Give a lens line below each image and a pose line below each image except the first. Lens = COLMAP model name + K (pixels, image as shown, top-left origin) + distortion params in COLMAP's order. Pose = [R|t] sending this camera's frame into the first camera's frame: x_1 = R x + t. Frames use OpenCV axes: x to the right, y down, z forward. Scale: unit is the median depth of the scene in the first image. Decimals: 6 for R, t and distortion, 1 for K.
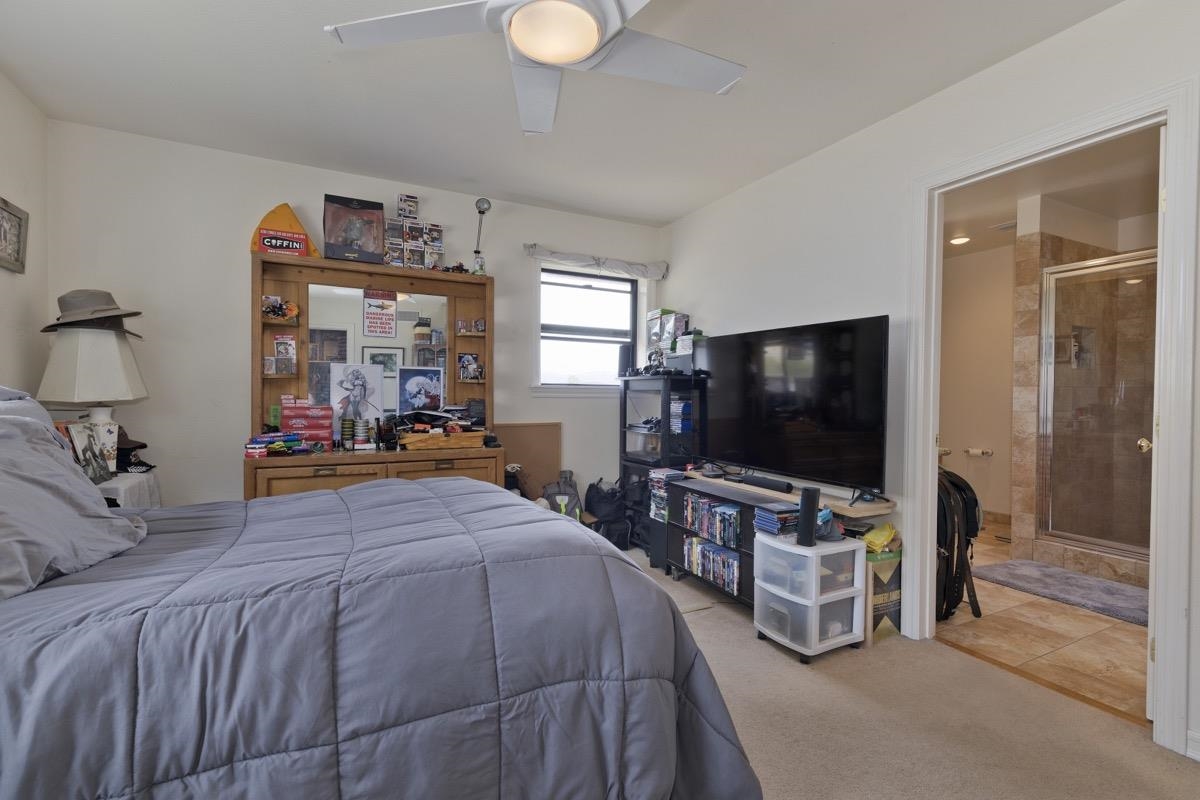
lens RADIAL K [[537.7, 0, 606.6], [0, 537.7, 400.3], [0, 0, 1]] dist [0.008241, -0.000431]
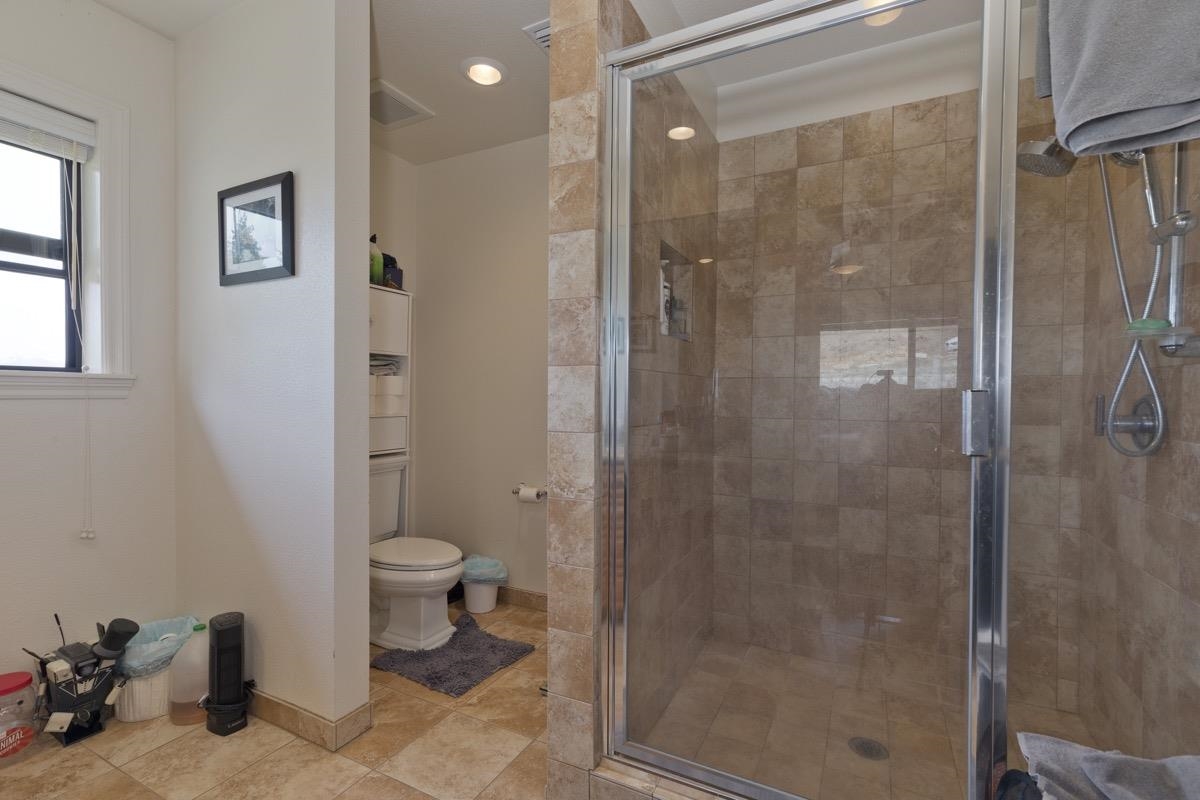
lens RADIAL K [[537.7, 0, 598.0], [0, 537.7, 403.6], [0, 0, 1]] dist [0.008241, -0.000431]
pose [[0.818081, -0.012002, 0.574978, 0.519626], [0.007561, 0.999920, 0.010114, -0.001933], [-0.575054, -0.003927, 0.818106, 0.617445]]
